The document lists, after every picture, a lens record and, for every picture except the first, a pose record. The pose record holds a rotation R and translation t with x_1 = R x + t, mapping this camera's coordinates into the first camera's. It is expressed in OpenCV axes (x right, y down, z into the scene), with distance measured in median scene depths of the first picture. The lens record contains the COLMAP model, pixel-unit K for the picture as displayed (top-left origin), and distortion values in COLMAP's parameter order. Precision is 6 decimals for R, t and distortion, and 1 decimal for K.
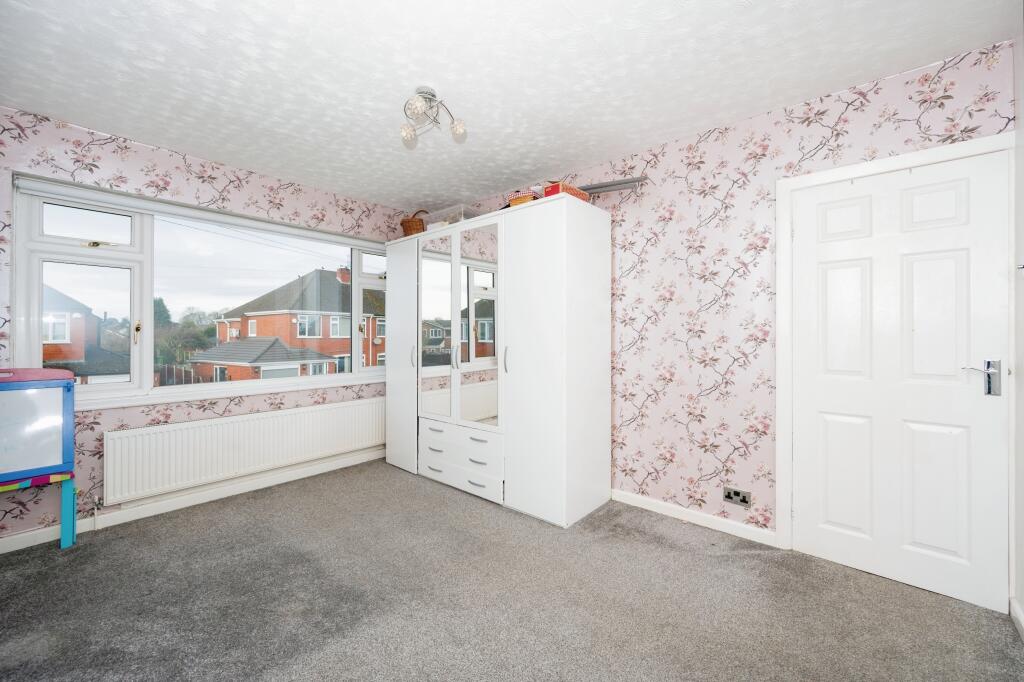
lens RADIAL K [[408.5, 0, 510.0], [0, 408.5, 335.6], [0, 0, 1]] dist [-0.000637, 0.000362]
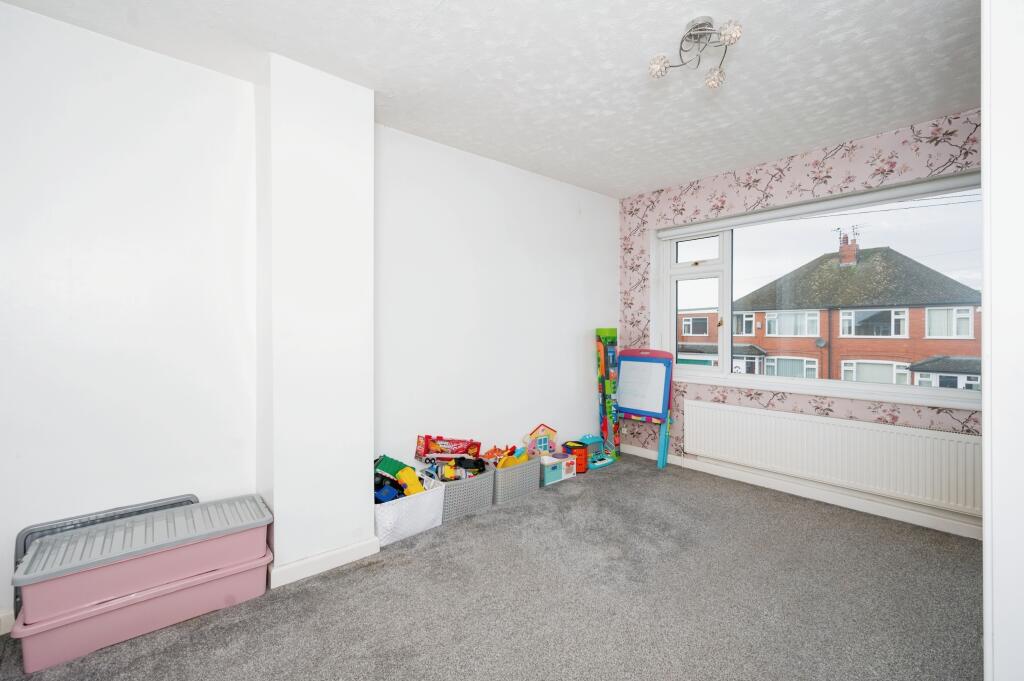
lens RADIAL K [[444.3, 0, 512.2], [0, 444.3, 329.4], [0, 0, 1]] dist [0.001402, 0.000207]
pose [[-0.134123, 0.000336, -0.990965, 0.526529], [-0.003317, 0.999994, 0.000788, 0.000042], [0.990959, 0.003393, -0.134121, 0.554952]]
